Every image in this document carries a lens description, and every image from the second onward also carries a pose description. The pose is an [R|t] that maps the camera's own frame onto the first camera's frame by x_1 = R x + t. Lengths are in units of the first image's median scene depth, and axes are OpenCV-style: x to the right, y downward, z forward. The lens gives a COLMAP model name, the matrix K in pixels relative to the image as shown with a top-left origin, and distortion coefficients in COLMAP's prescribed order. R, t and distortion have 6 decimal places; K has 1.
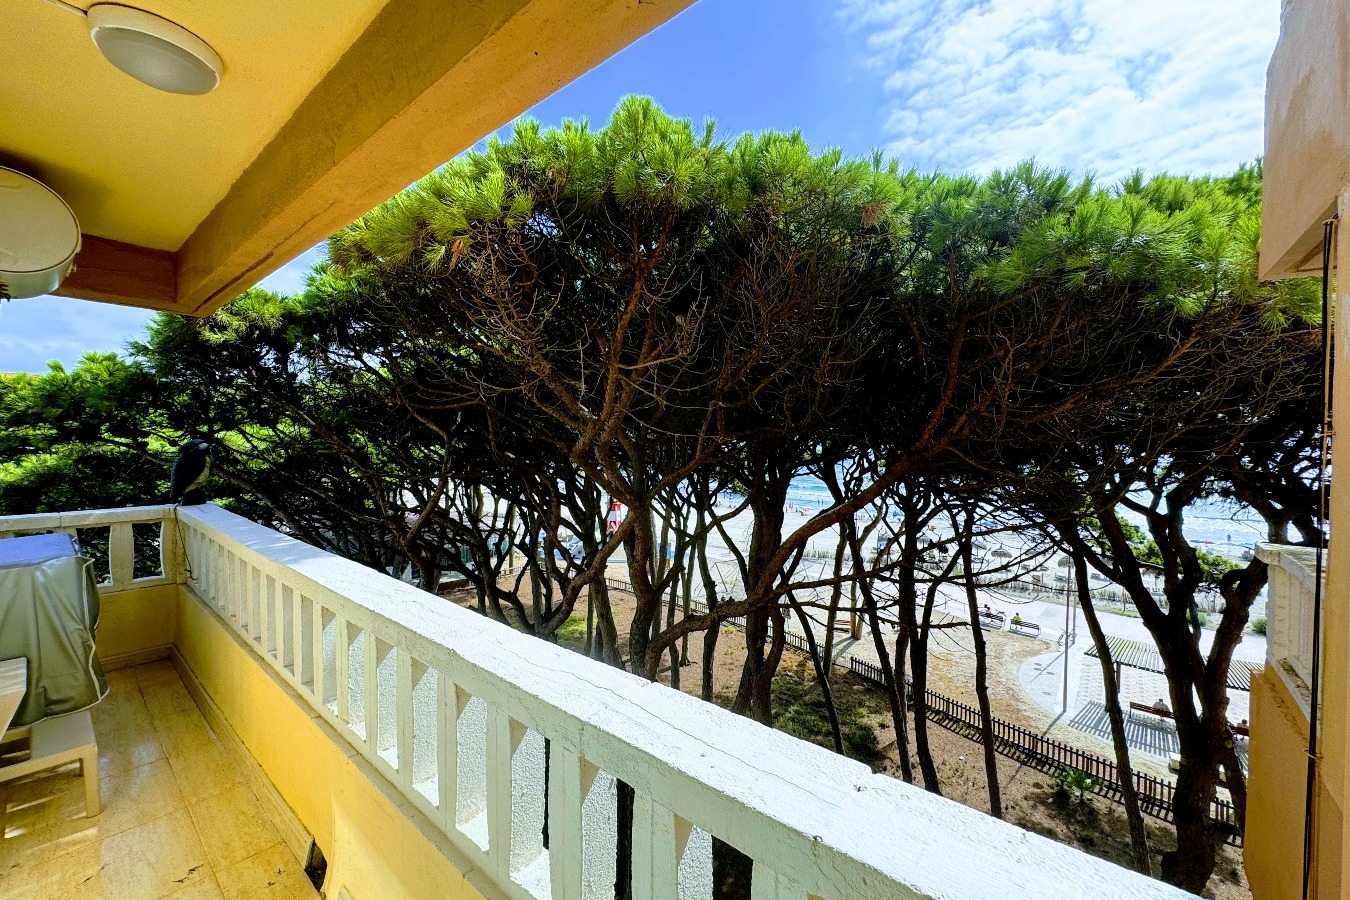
lens RADIAL K [[544.4, 0, 675.0], [0, 544.4, 450.0], [0, 0, 1]] dist [-0.001225, -0.000070]
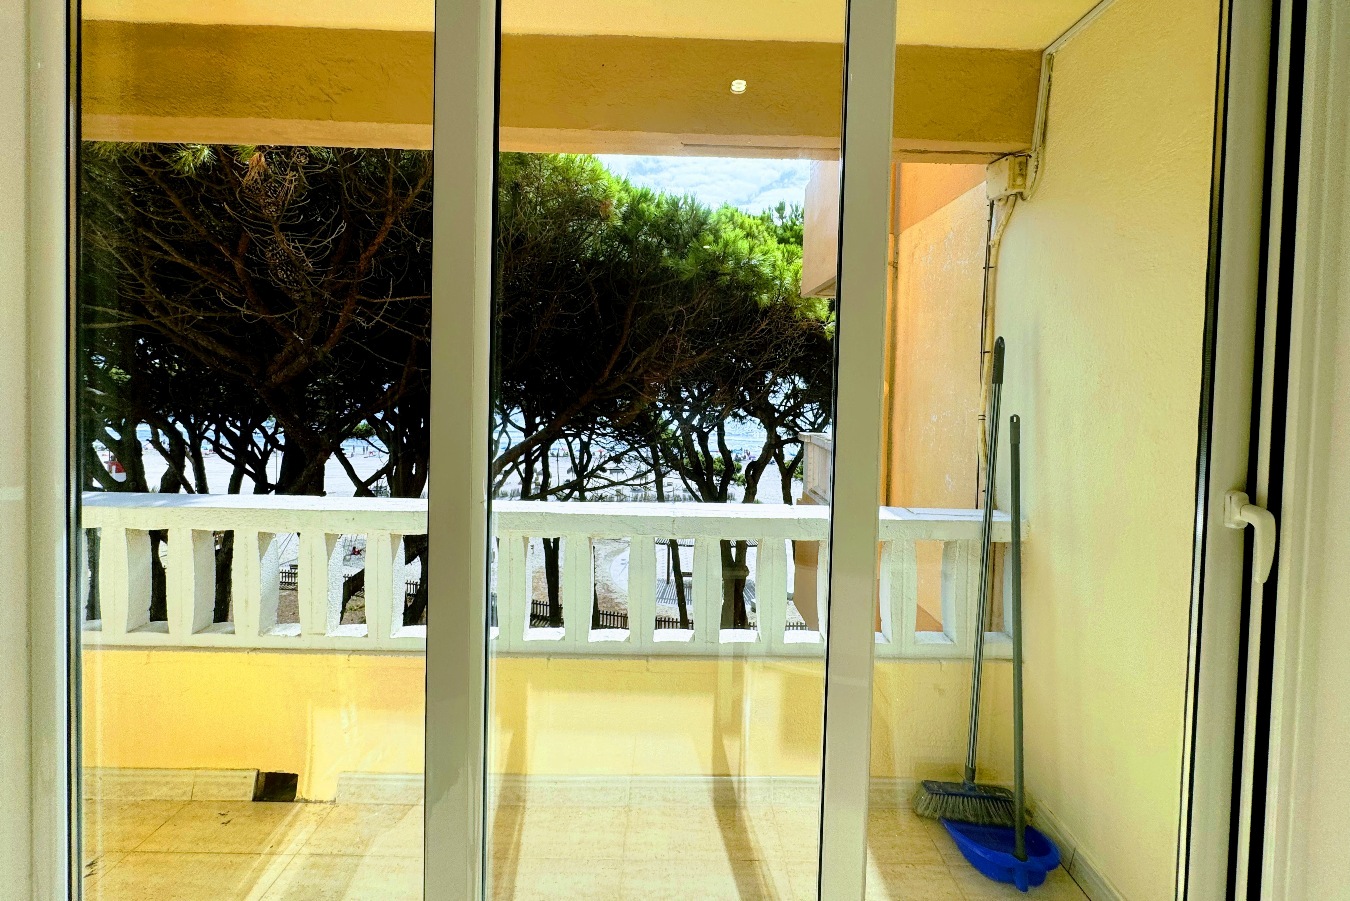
lens RADIAL K [[543.6, 0, 678.4], [0, 543.6, 393.0], [0, 0, 1]] dist [0.000205, 0.000037]
pose [[0.757572, -0.007371, 0.652710, -0.052310], [-0.000669, 0.999927, 0.012067, 0.000657], [-0.652751, -0.009578, 0.757512, -0.017478]]
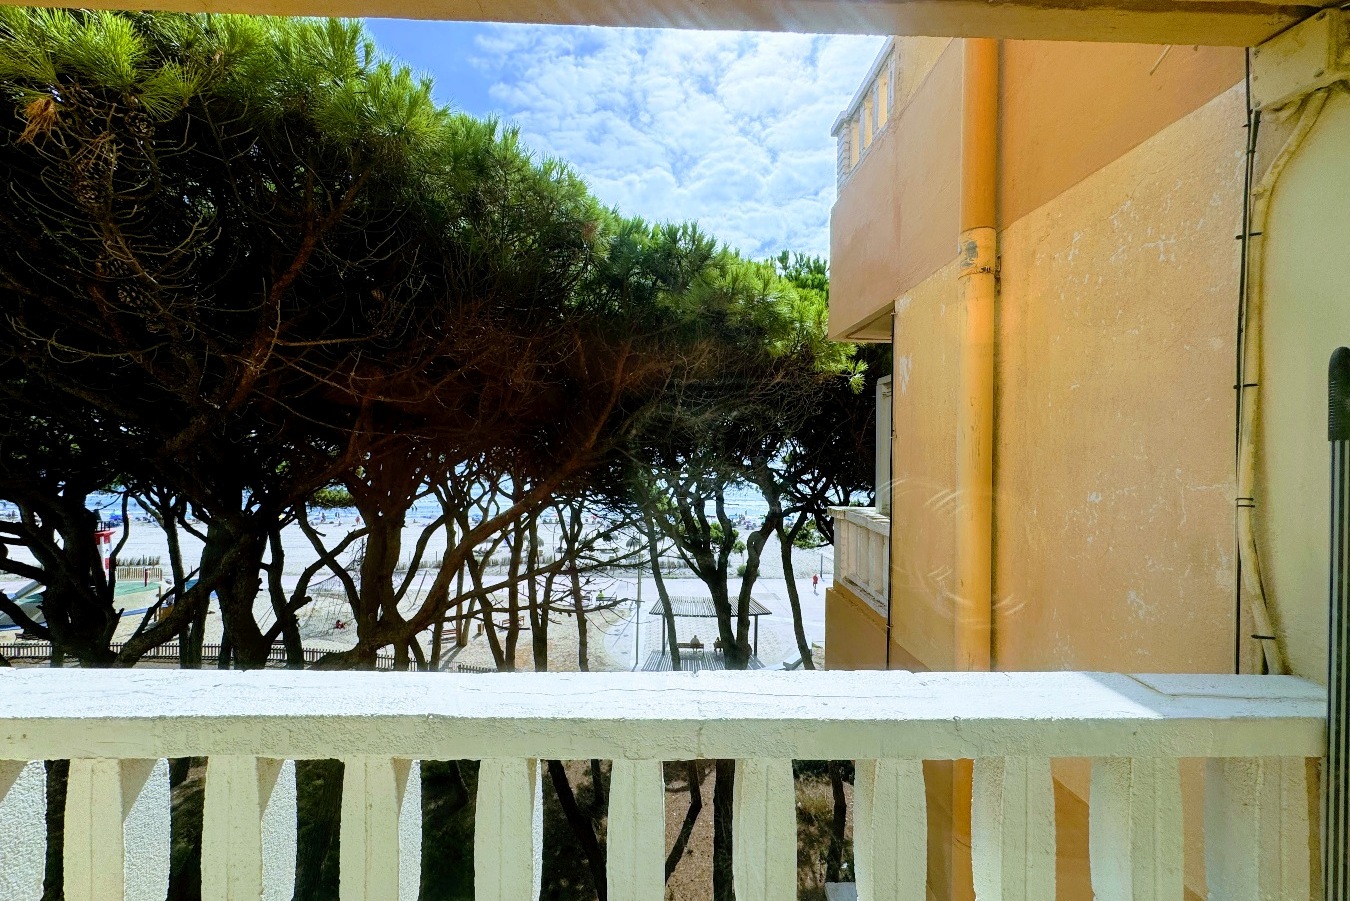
lens RADIAL K [[546.6, 0, 675.0], [0, 546.6, 450.5], [0, 0, 1]] dist [0.007693, 0.000089]
pose [[0.753799, -0.004248, 0.657092, -0.031408], [0.006514, 0.999978, -0.001008, 0.000639], [-0.657073, 0.005040, 0.753810, 0.010081]]
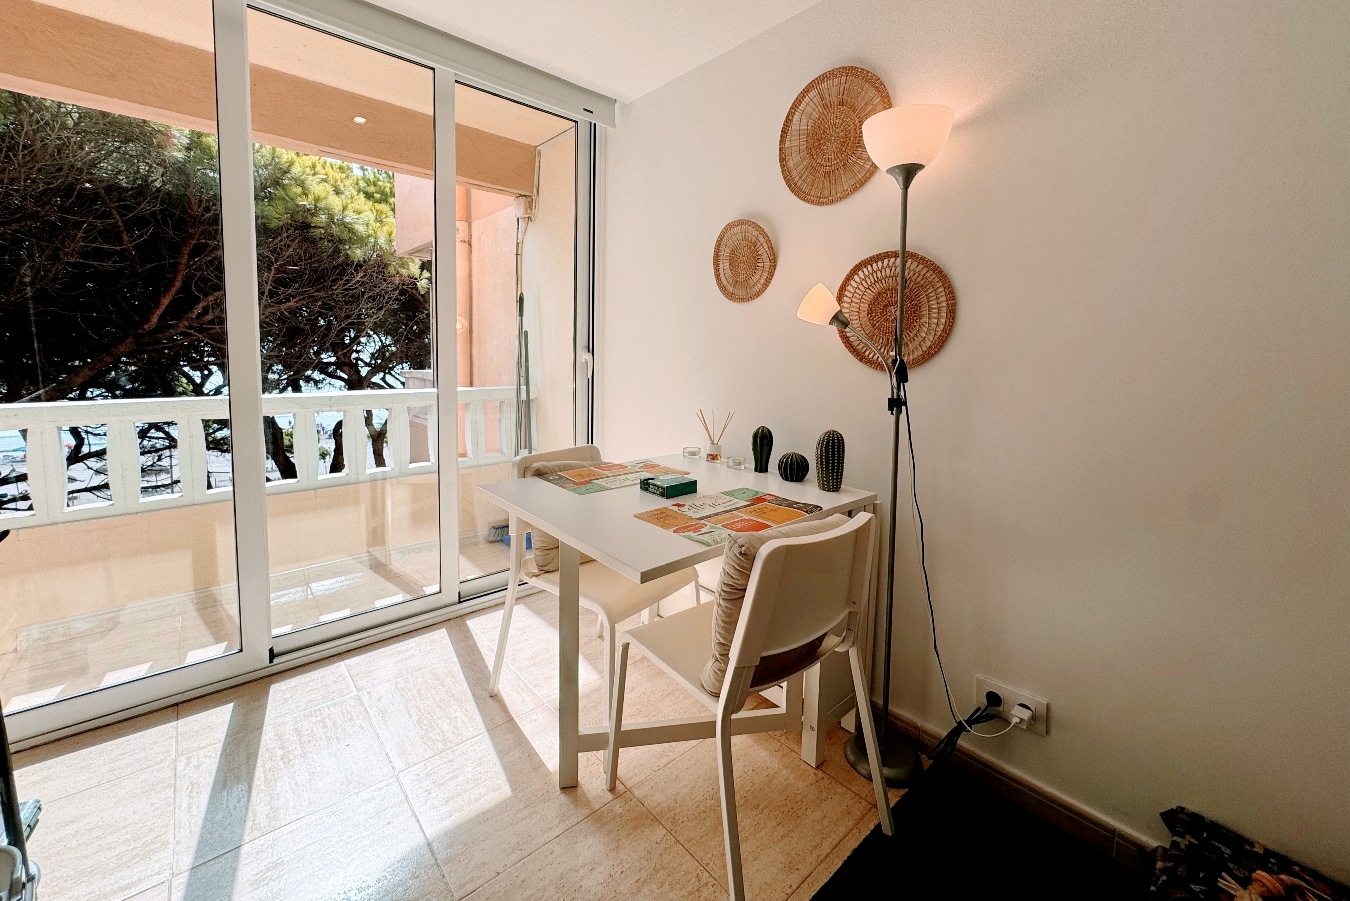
lens RADIAL K [[539.6, 0, 671.2], [0, 539.6, 392.8], [0, 0, 1]] dist [-0.000285, 0.000027]
pose [[0.152319, -0.083467, 0.984801, -0.104265], [0.007020, 0.996494, 0.083372, 0.008204], [-0.988306, -0.005785, 0.152371, -0.049067]]
